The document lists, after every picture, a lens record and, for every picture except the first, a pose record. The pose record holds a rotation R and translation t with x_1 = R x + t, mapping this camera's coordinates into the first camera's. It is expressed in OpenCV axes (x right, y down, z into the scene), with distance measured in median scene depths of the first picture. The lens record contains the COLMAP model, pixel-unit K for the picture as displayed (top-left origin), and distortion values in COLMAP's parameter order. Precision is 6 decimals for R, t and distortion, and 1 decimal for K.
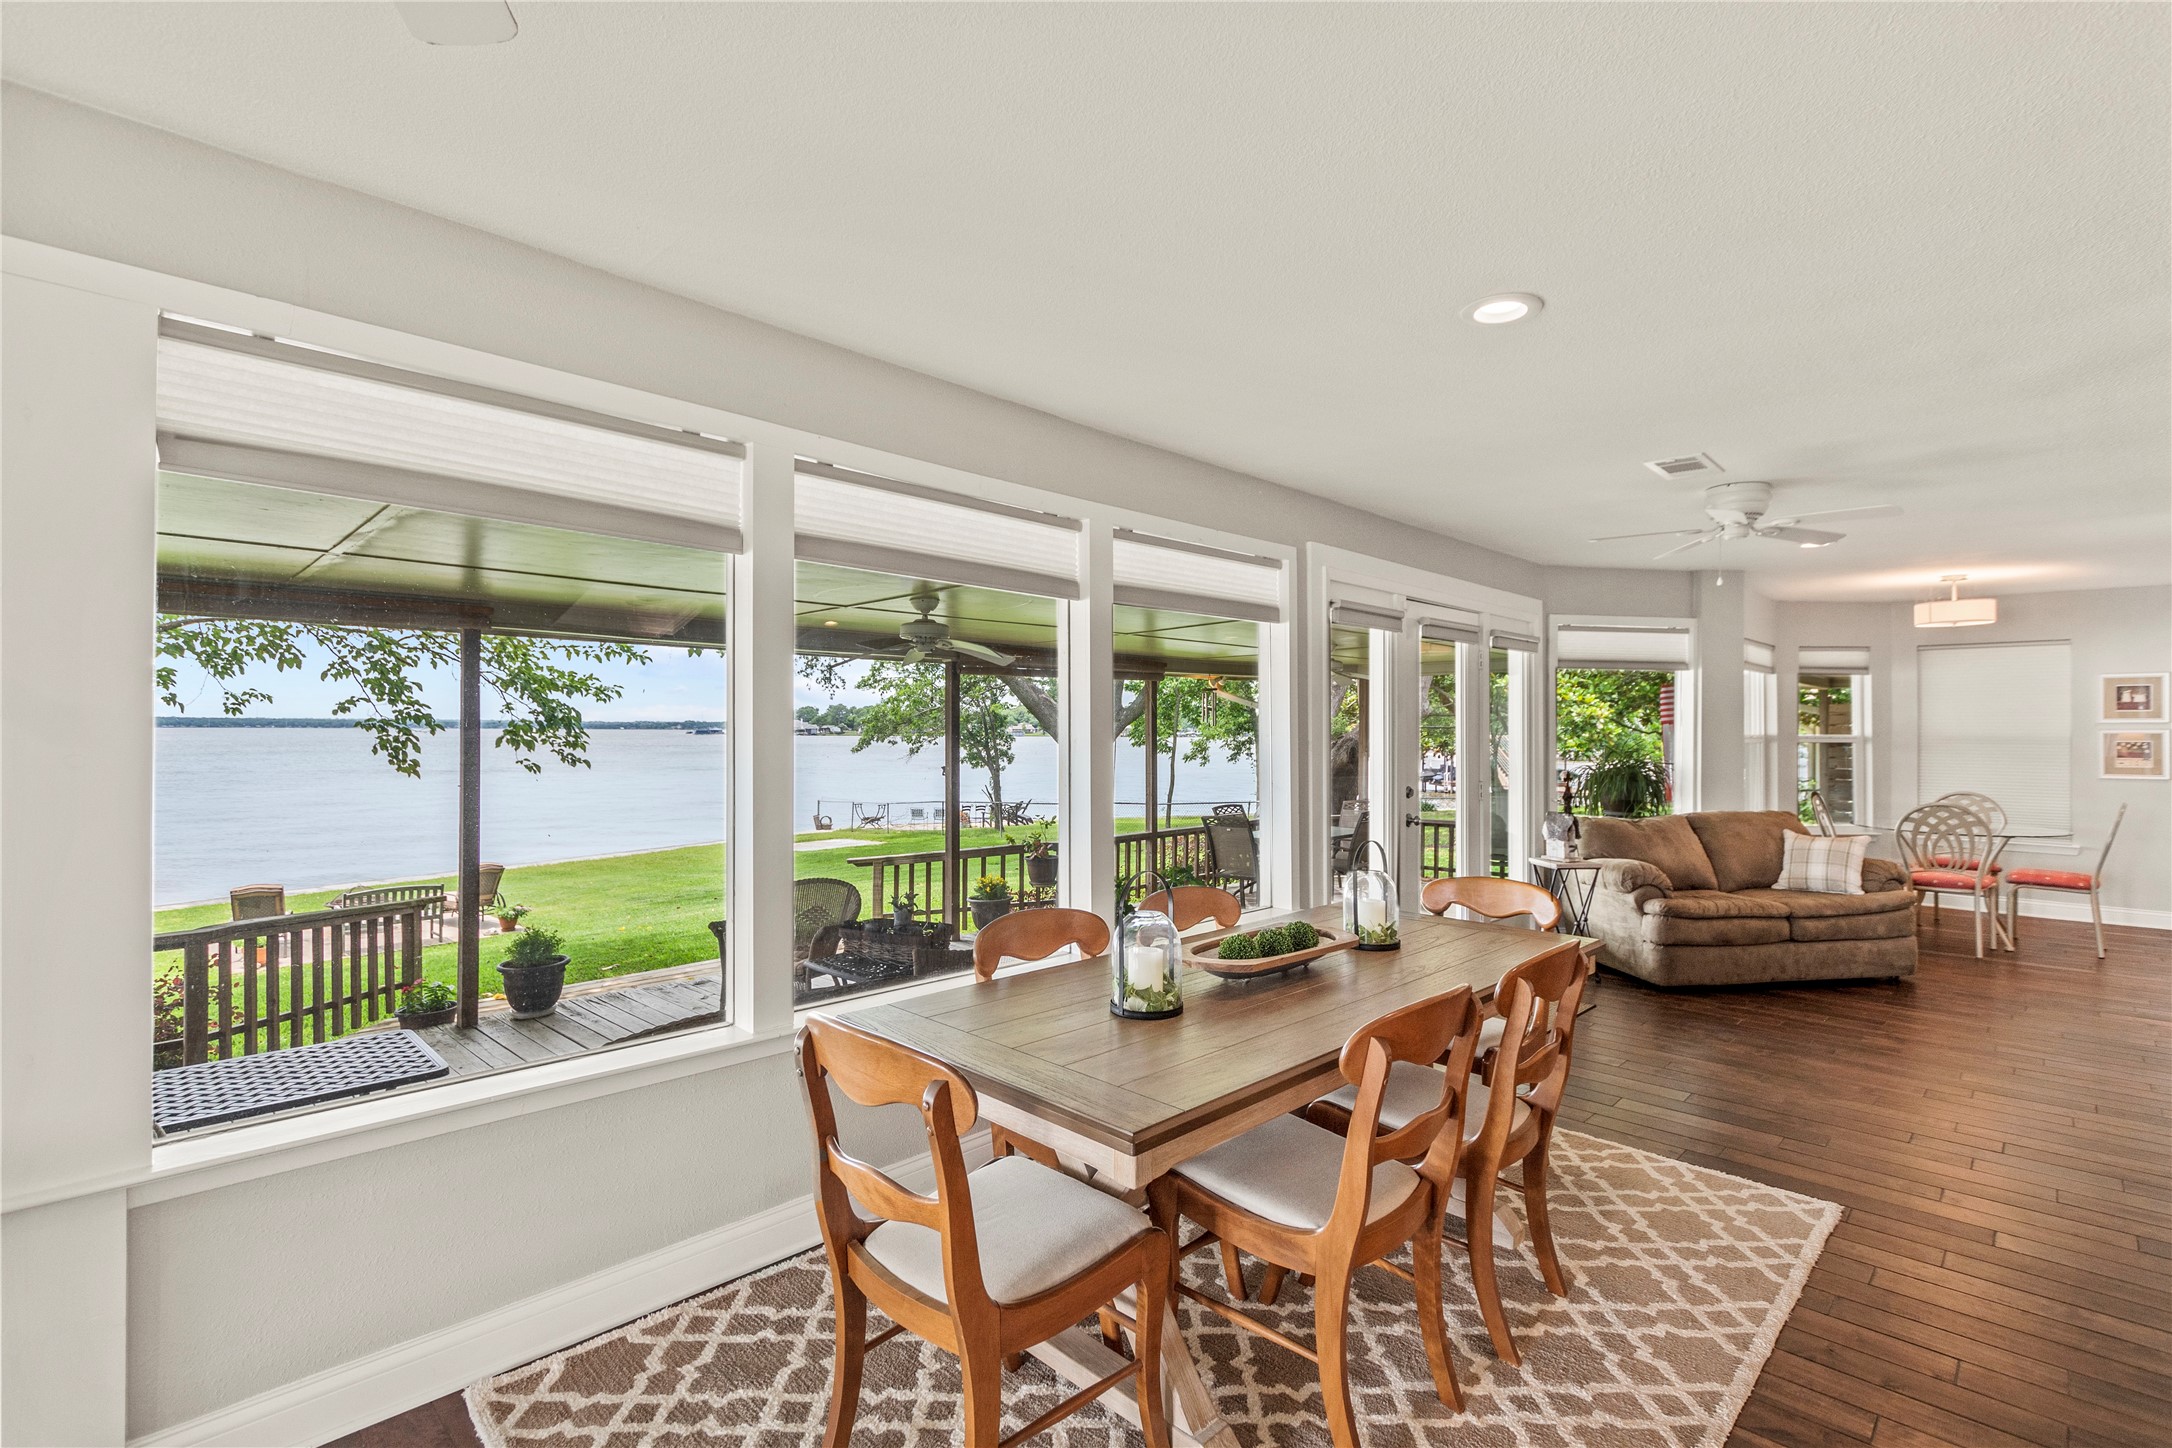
lens RADIAL K [[1009.5, 0, 1086.0], [0, 1009.5, 724.0], [0, 0, 1]] dist [-0.000030, -0.000069]
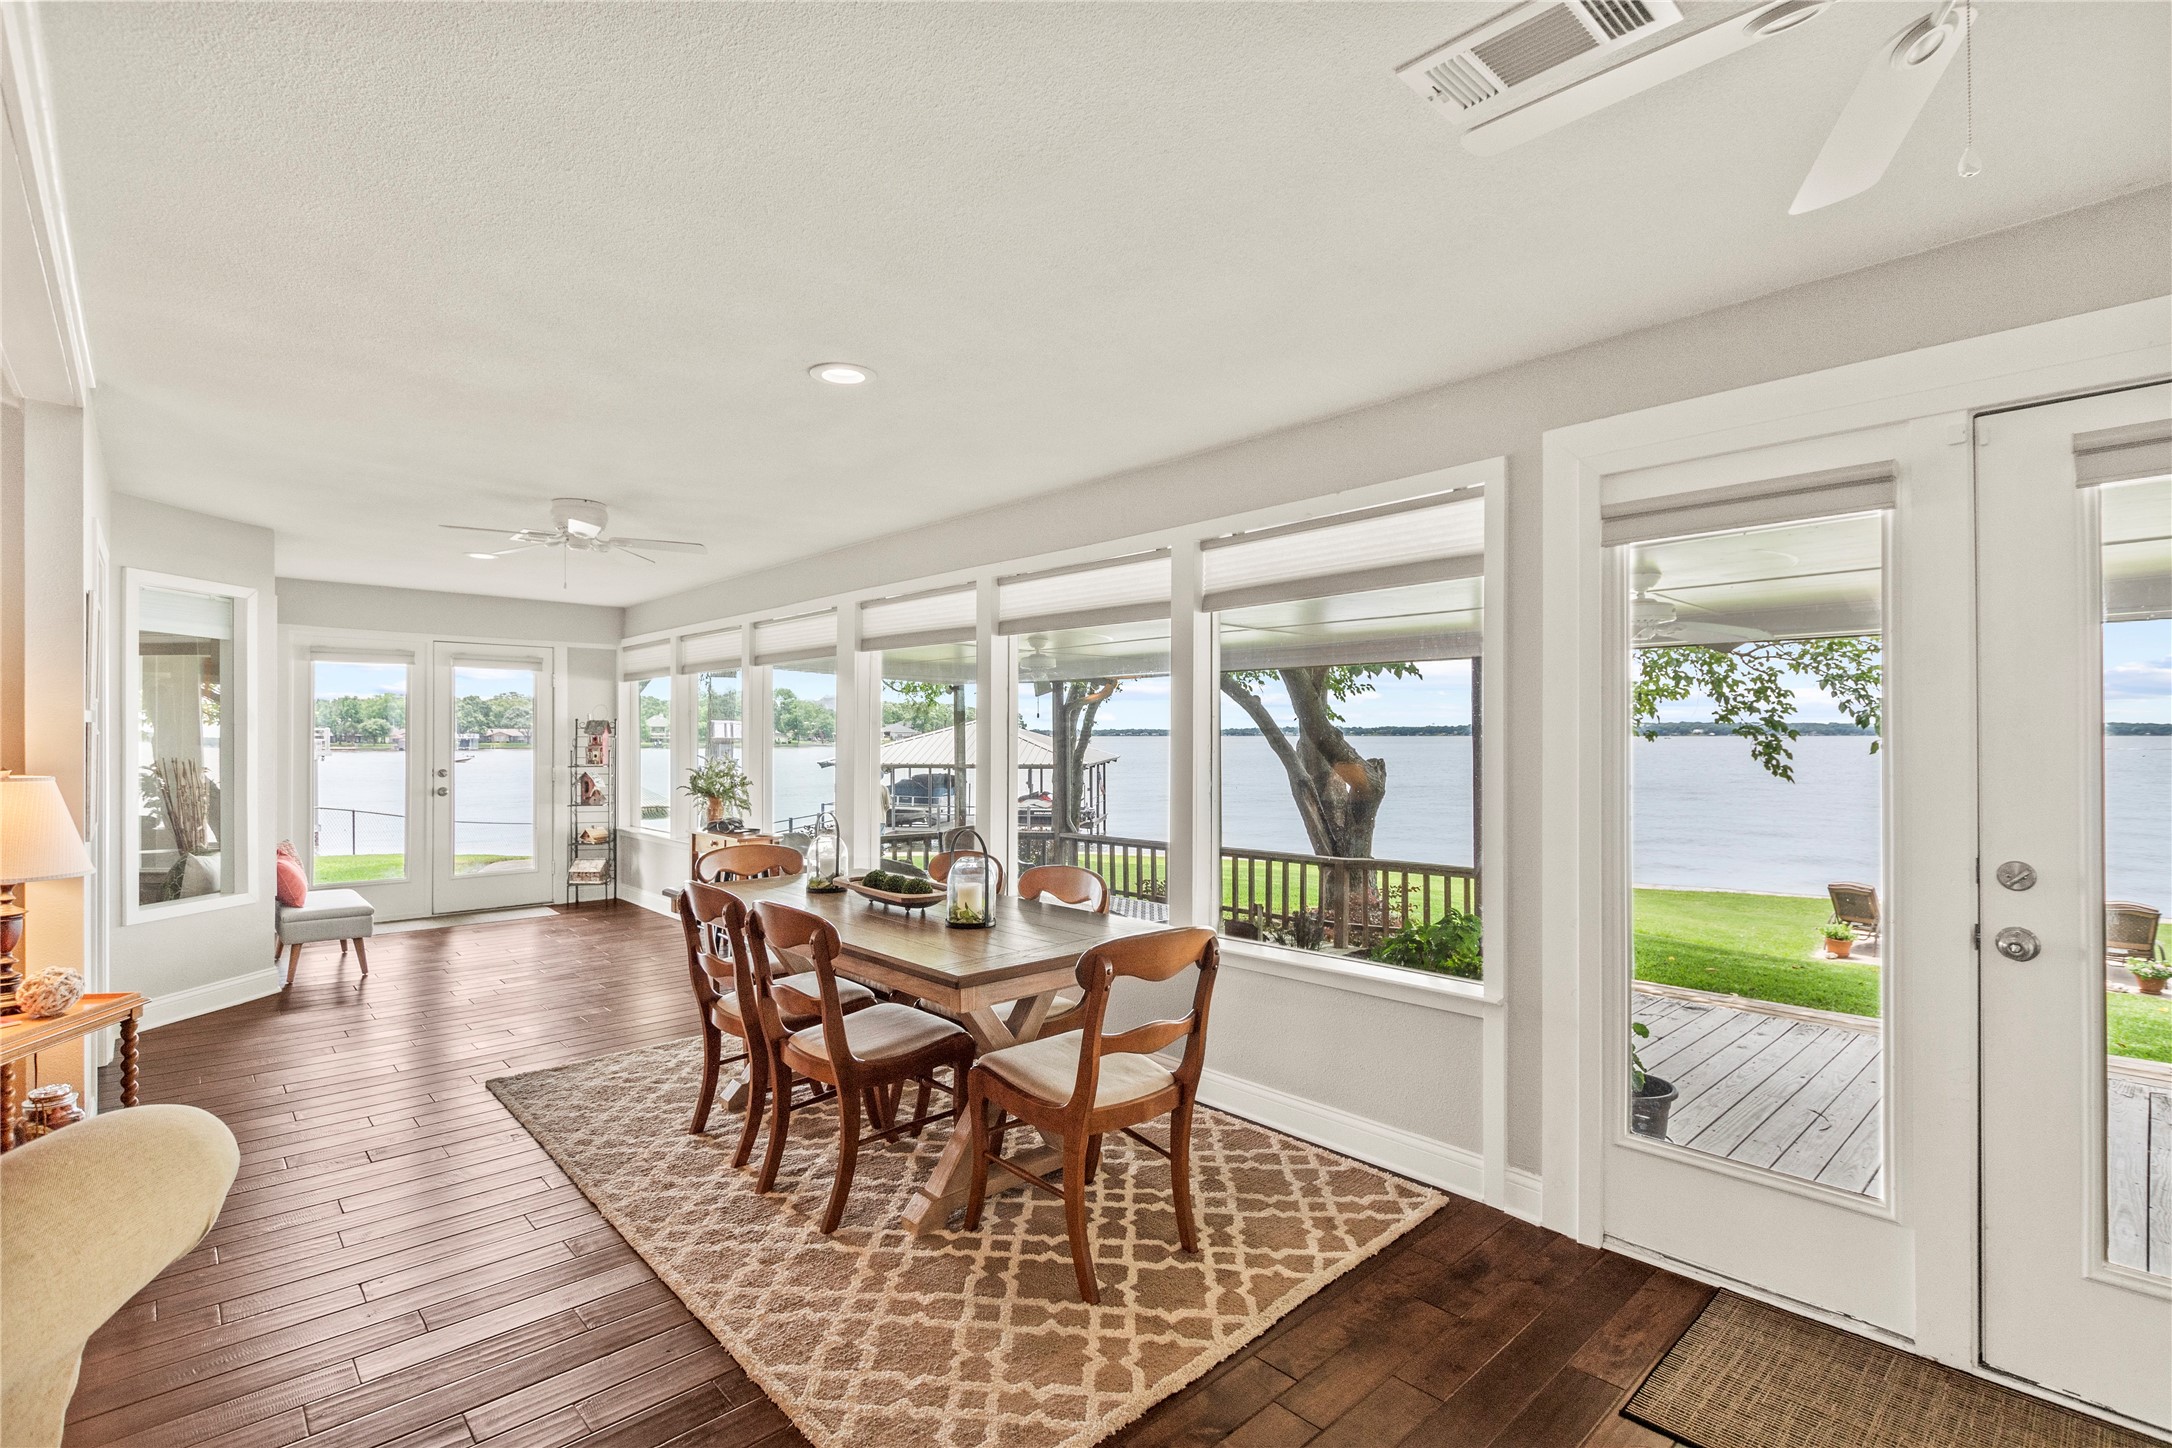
lens RADIAL K [[1009.5, 0, 1086.0], [0, 1009.5, 724.0], [0, 0, 1]] dist [-0.000030, -0.000069]
pose [[-0.052230, -0.012908, -0.998552, 1.150326], [0.003404, 0.999908, -0.013104, 0.013537], [0.998629, -0.004084, -0.052182, 0.981864]]
